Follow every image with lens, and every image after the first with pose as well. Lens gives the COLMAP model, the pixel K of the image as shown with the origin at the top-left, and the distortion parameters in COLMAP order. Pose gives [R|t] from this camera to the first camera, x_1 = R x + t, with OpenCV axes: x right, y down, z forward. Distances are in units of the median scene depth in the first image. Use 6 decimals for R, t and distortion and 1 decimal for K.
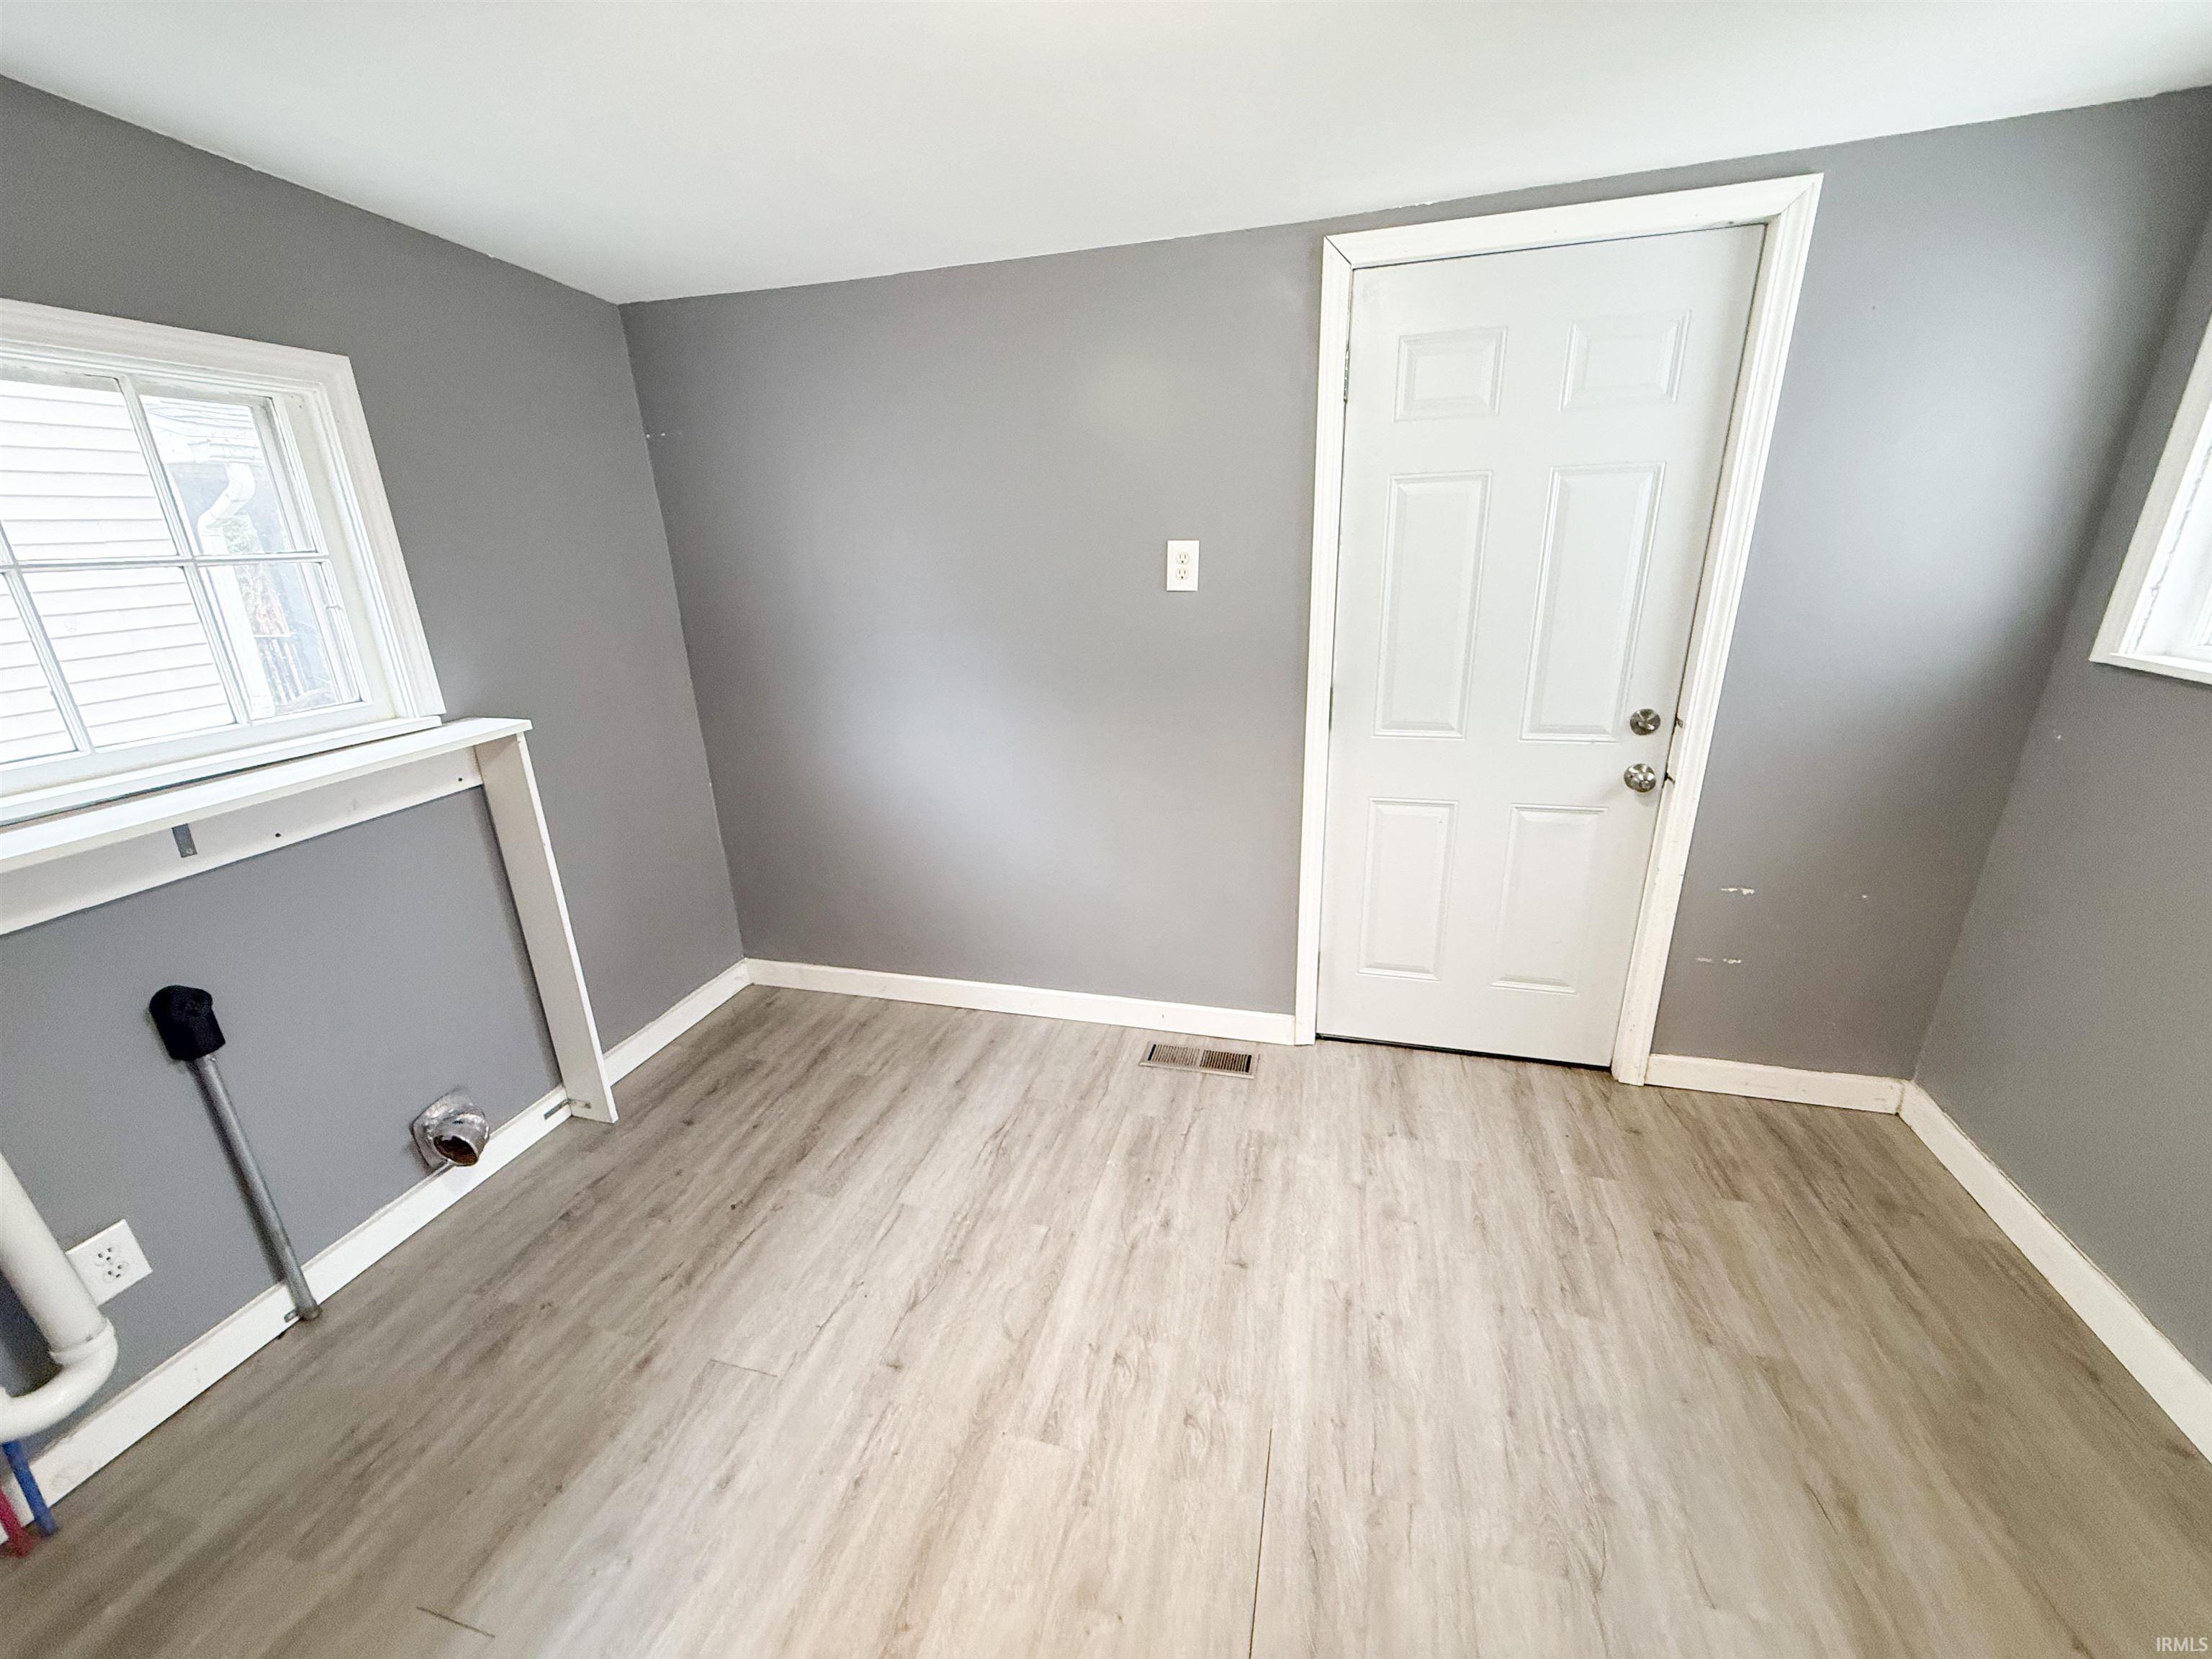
lens RADIAL K [[881.3, 0, 1098.0], [0, 881.3, 817.1], [0, 0, 1]] dist [0.002630, 0.000580]
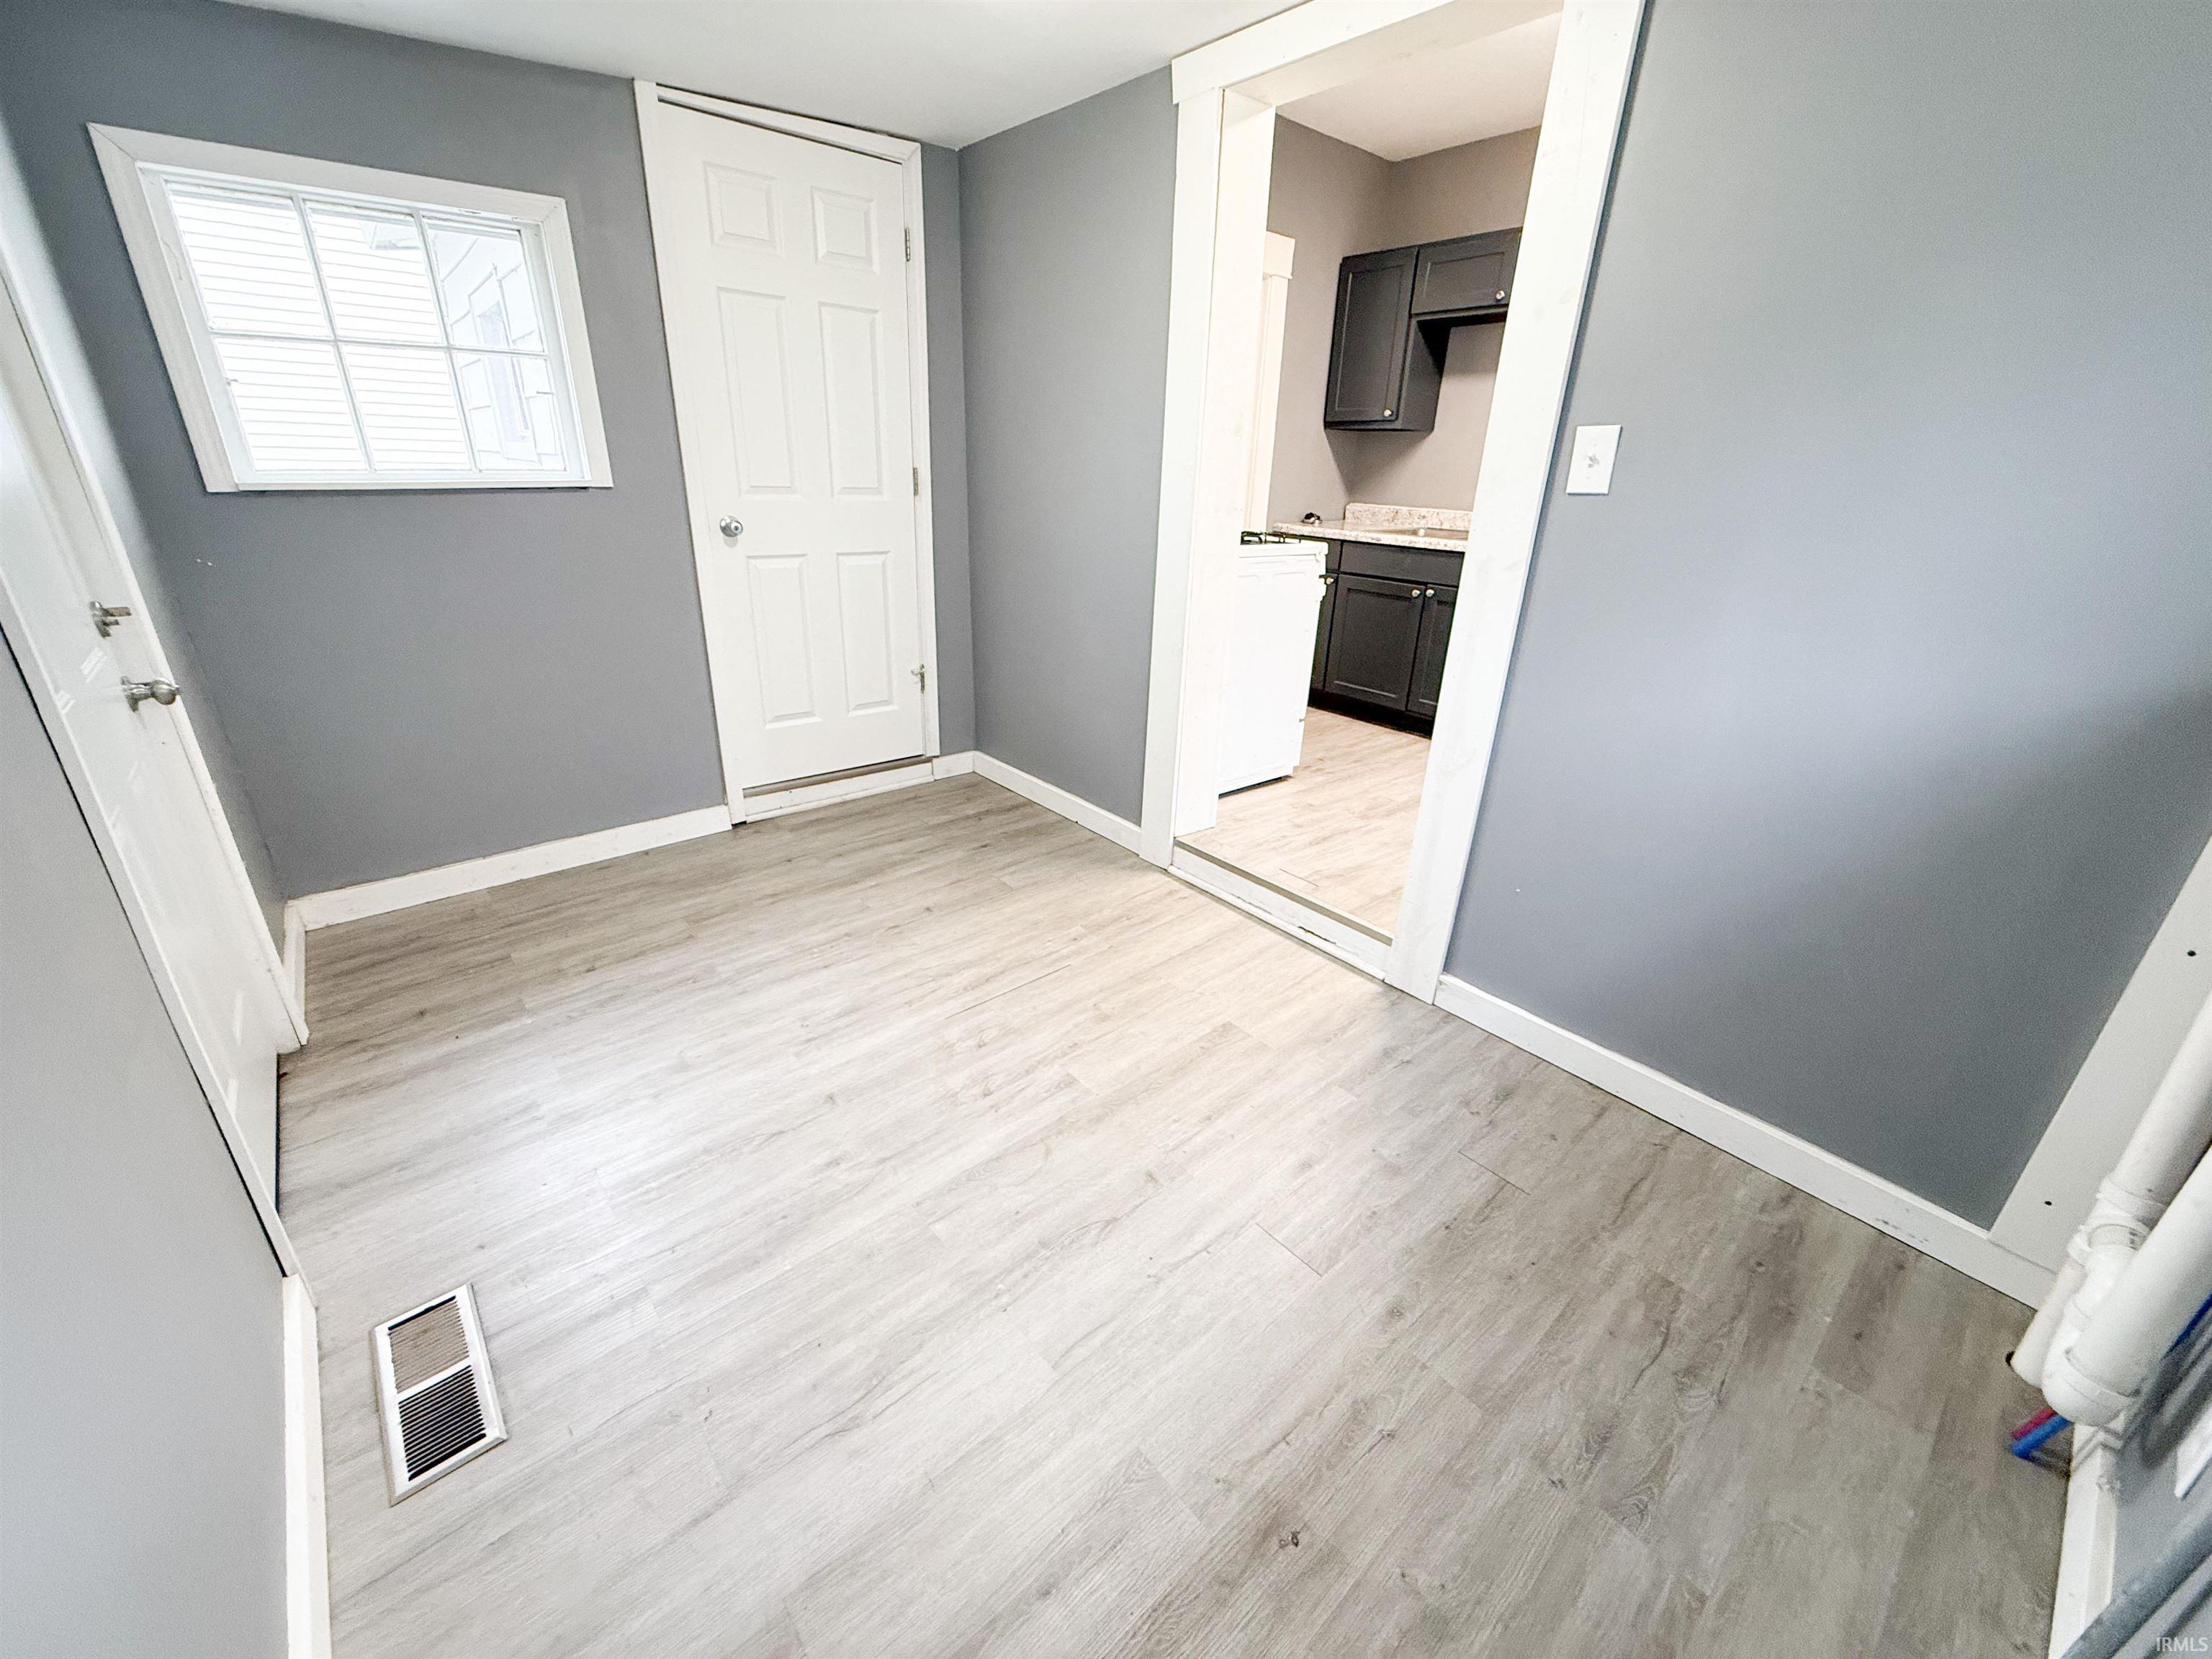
lens RADIAL K [[883.6, 0, 1096.5], [0, 883.6, 828.6], [0, 0, 1]] dist [0.002265, -0.000249]
pose [[-0.828986, -0.208990, 0.518754, -0.615590], [0.181370, 0.776966, 0.602851, -0.332492], [-0.529044, 0.593841, -0.606189, 1.385110]]
